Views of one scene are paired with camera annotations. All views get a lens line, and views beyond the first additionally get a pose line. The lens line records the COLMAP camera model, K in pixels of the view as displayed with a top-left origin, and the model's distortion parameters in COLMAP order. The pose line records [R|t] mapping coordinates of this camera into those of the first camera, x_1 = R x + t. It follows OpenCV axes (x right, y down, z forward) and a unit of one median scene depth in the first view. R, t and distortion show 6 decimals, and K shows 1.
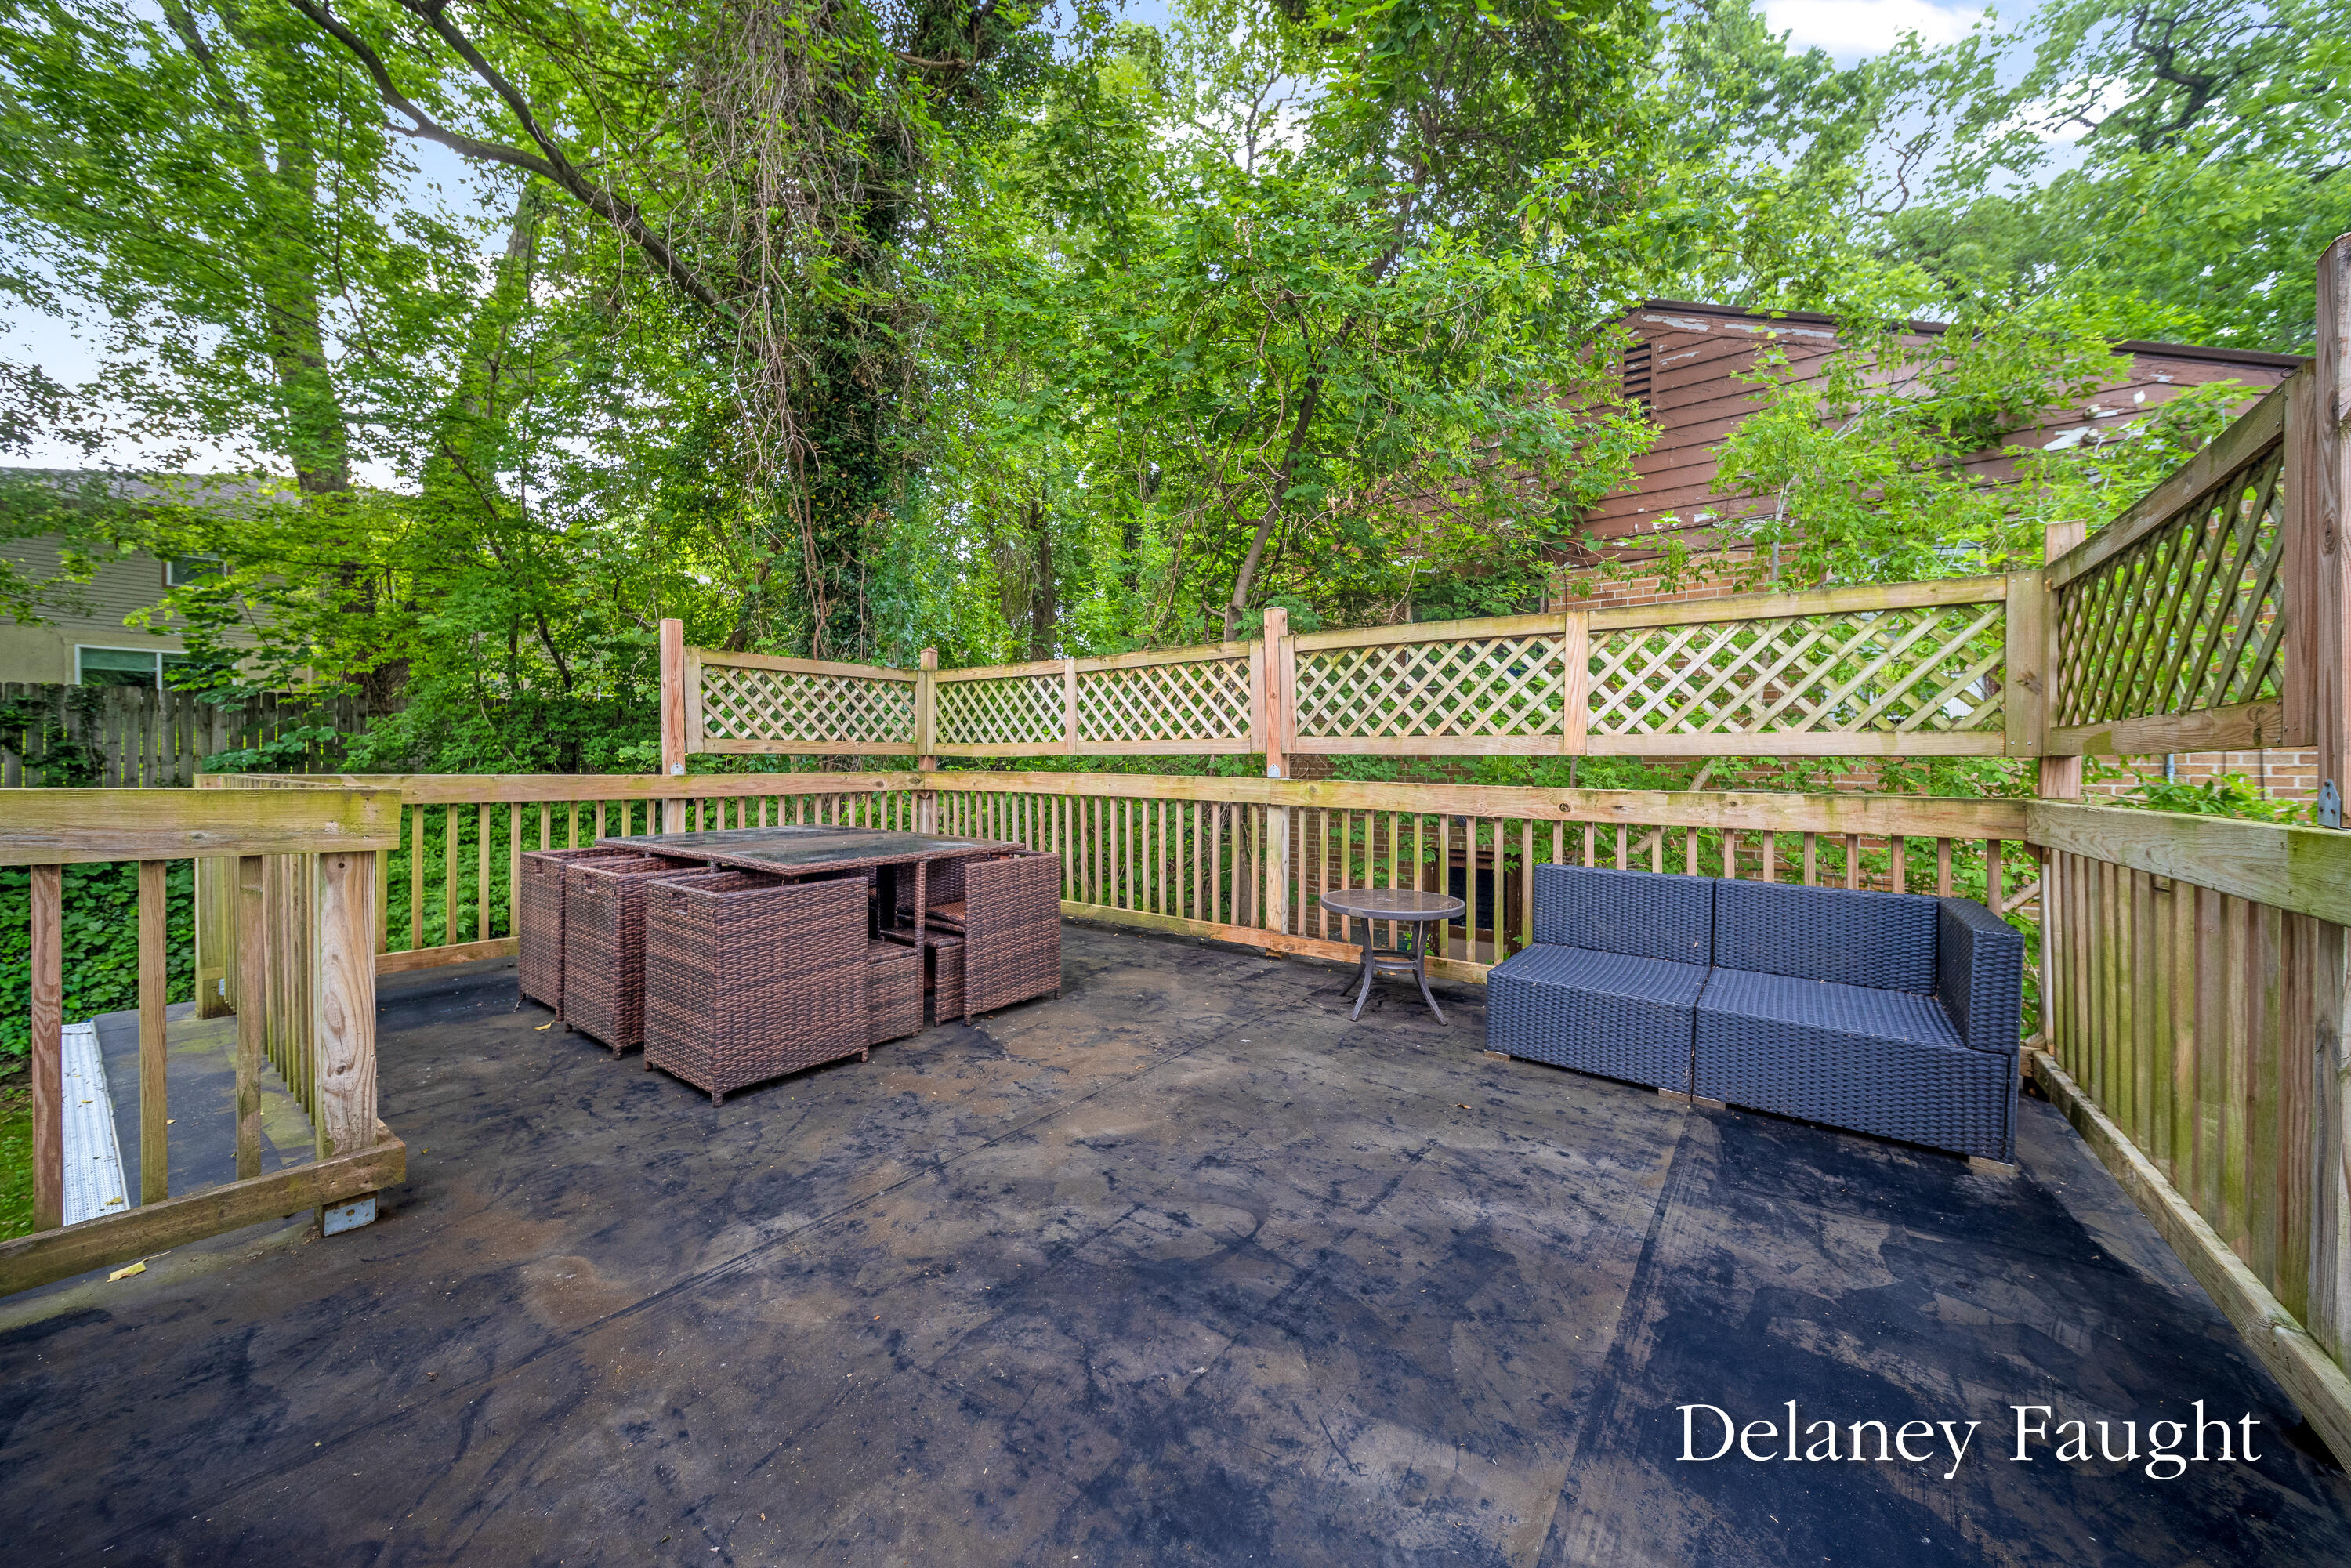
lens RADIAL K [[840.5, 0, 1168.2], [0, 840.5, 759.7], [0, 0, 1]] dist [-0.003854, -0.000306]
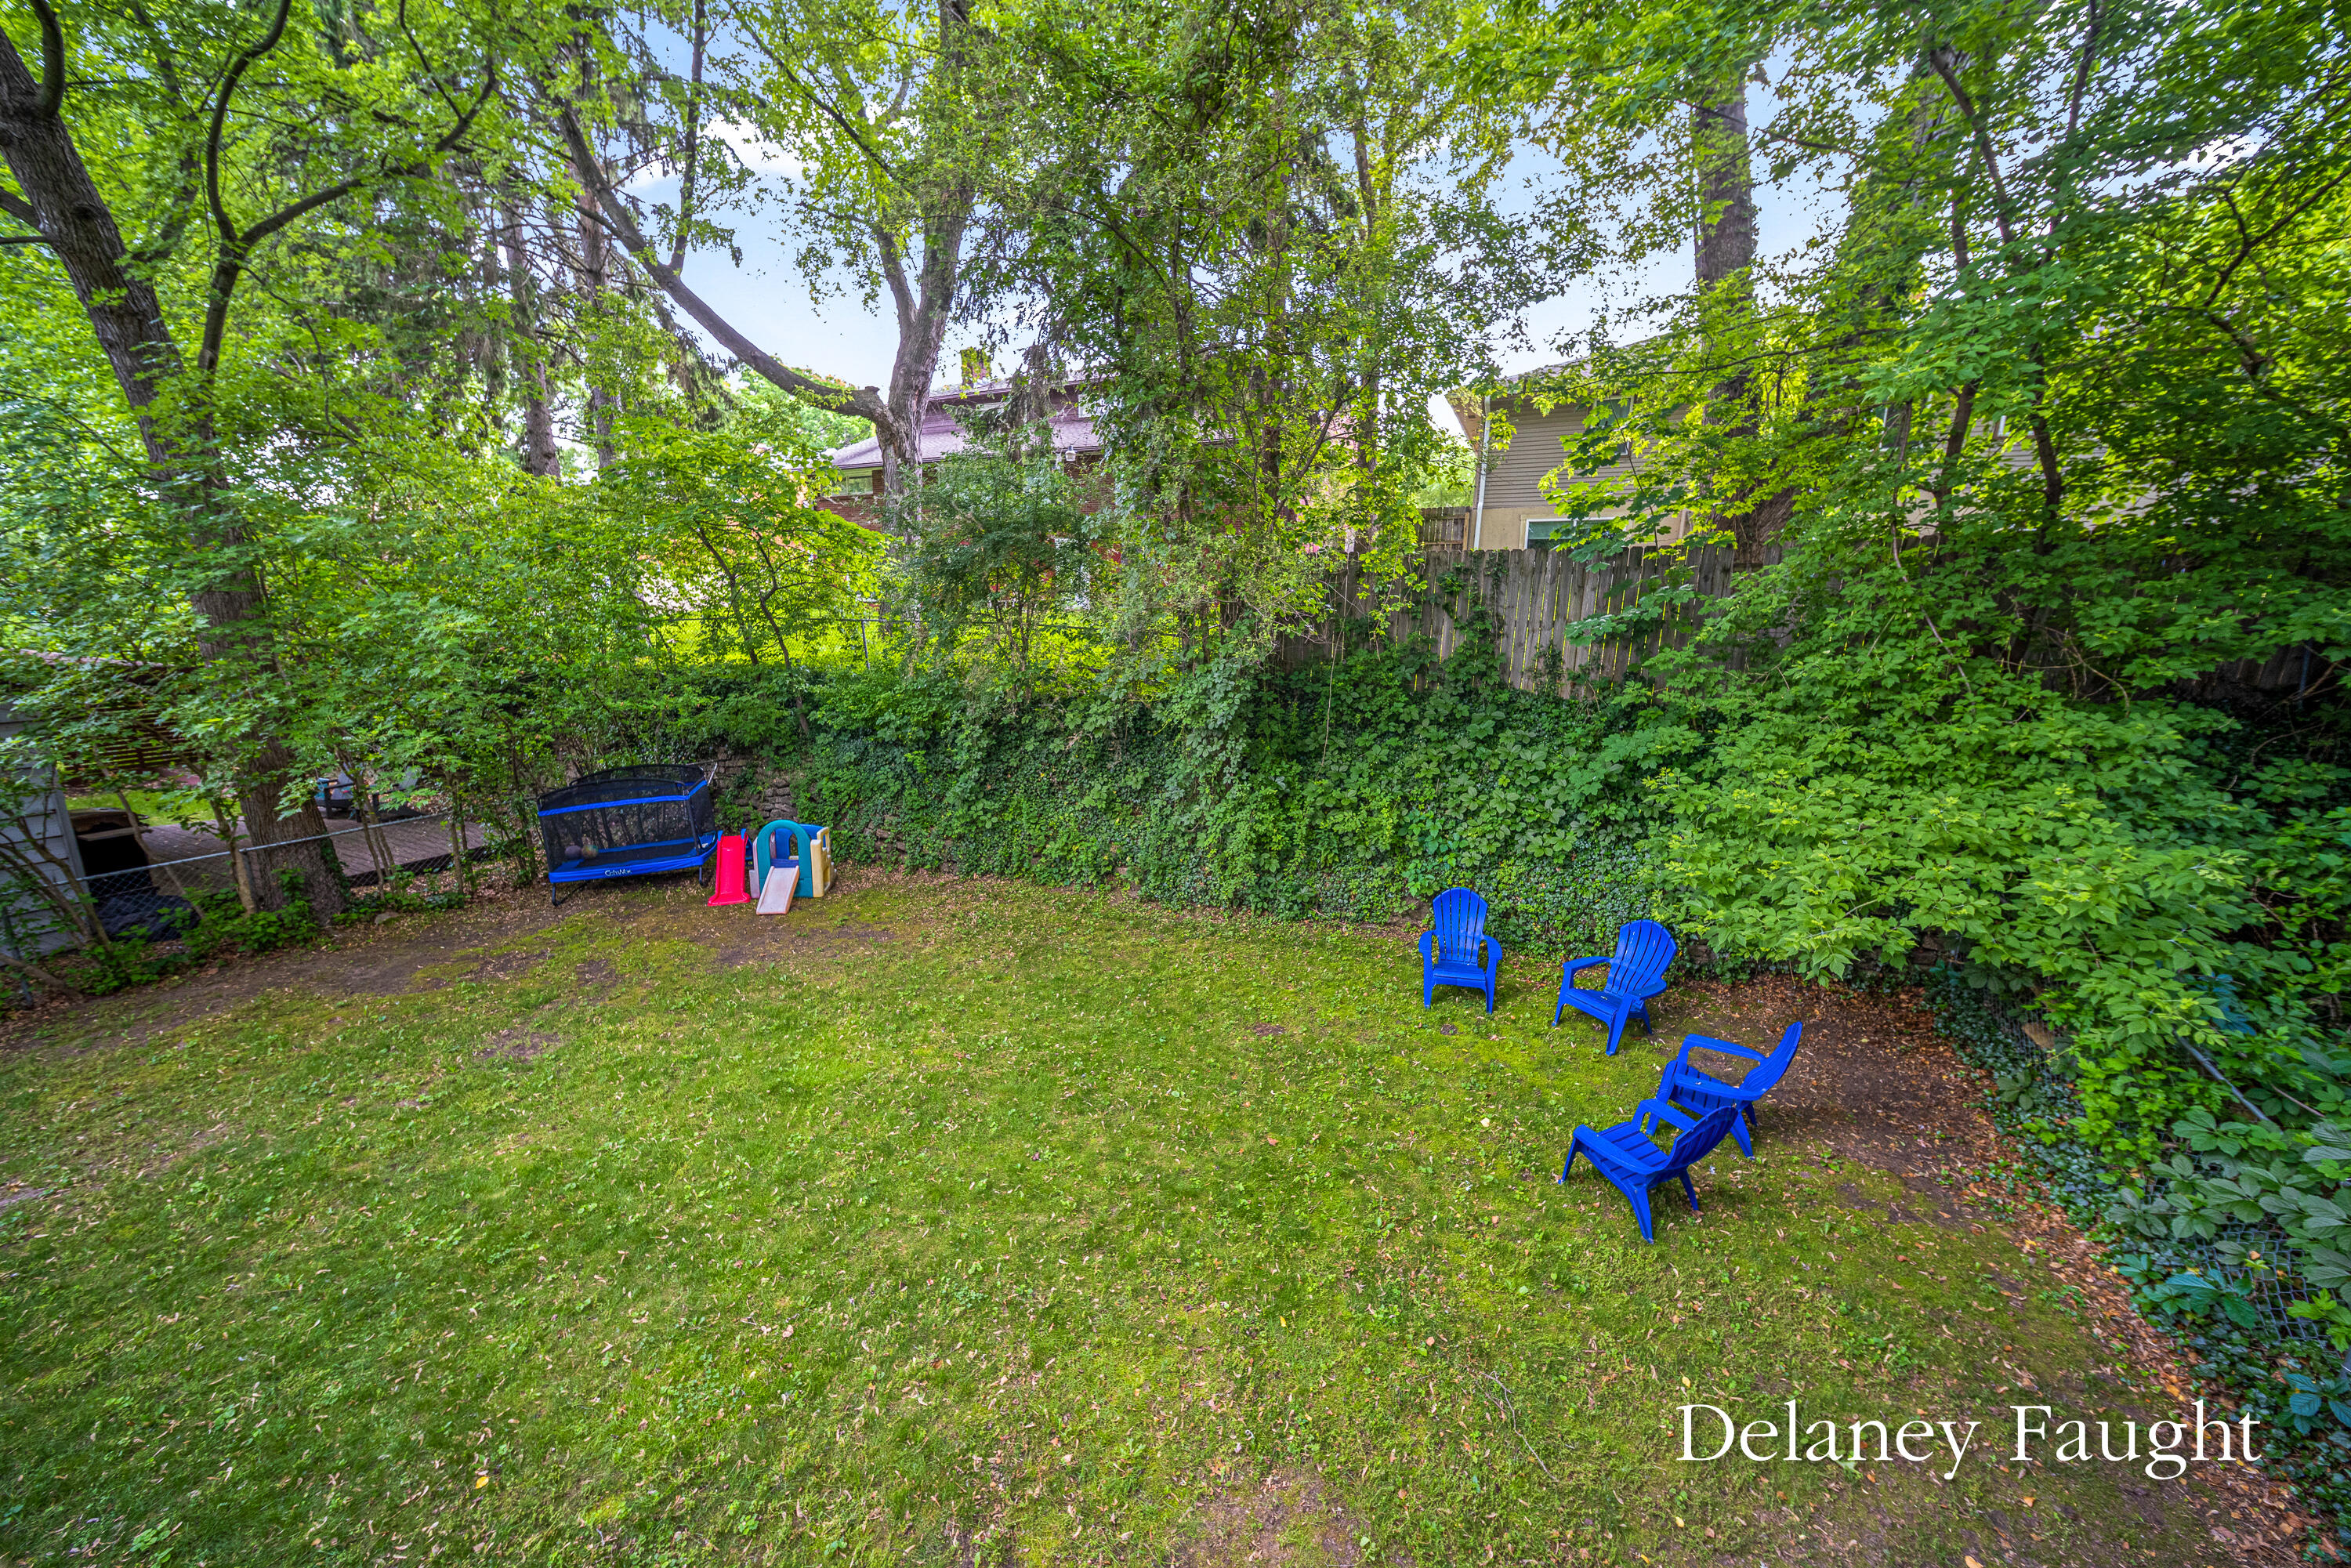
lens RADIAL K [[840.5, 0, 1168.2], [0, 840.5, 759.7], [0, 0, 1]] dist [-0.003854, -0.000306]
pose [[0.212677, 0.178008, -0.960771, -0.580587], [-0.008981, 0.983581, 0.180246, -0.030912], [0.977081, -0.029706, 0.210783, 0.635894]]
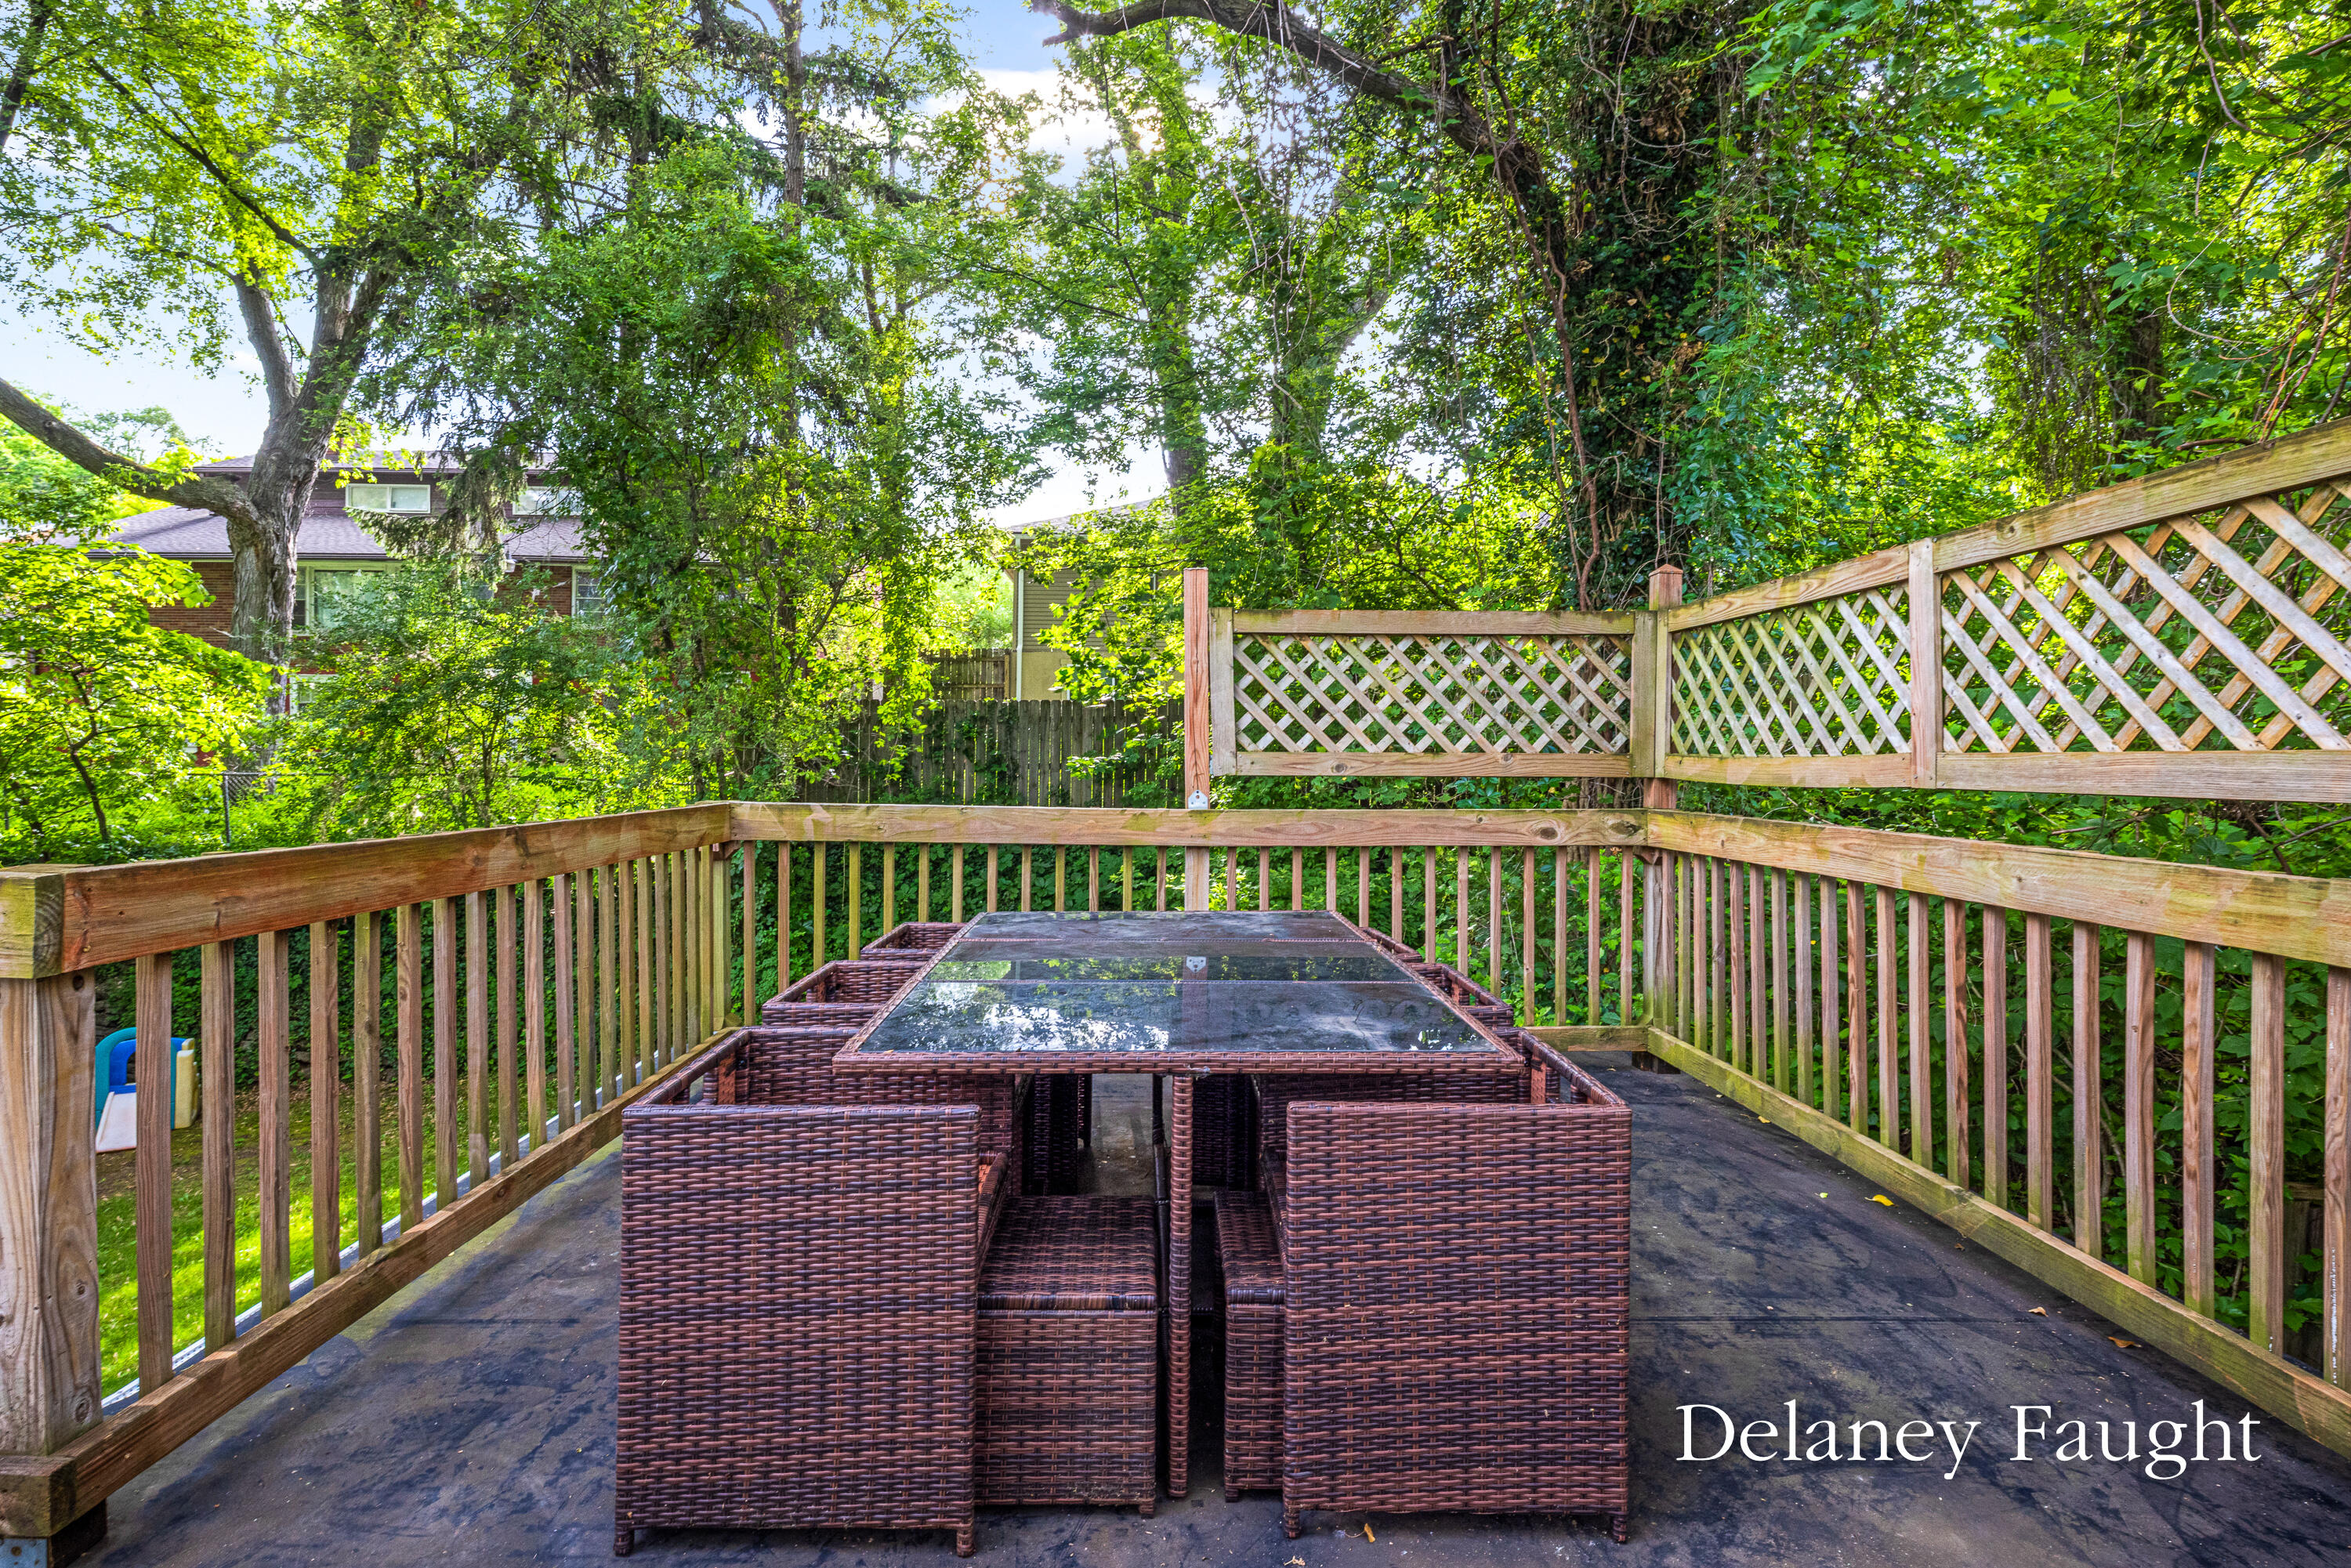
lens RADIAL K [[1134.4, 0, 1190.9], [0, 1134.4, 759.1], [0, 0, 1]] dist [-0.002318, -0.000496]
pose [[0.623965, 0.000608, -0.781452, 0.080661], [-0.001423, 0.999999, -0.000358, -0.018364], [0.781451, 0.001335, 0.623966, 0.406281]]
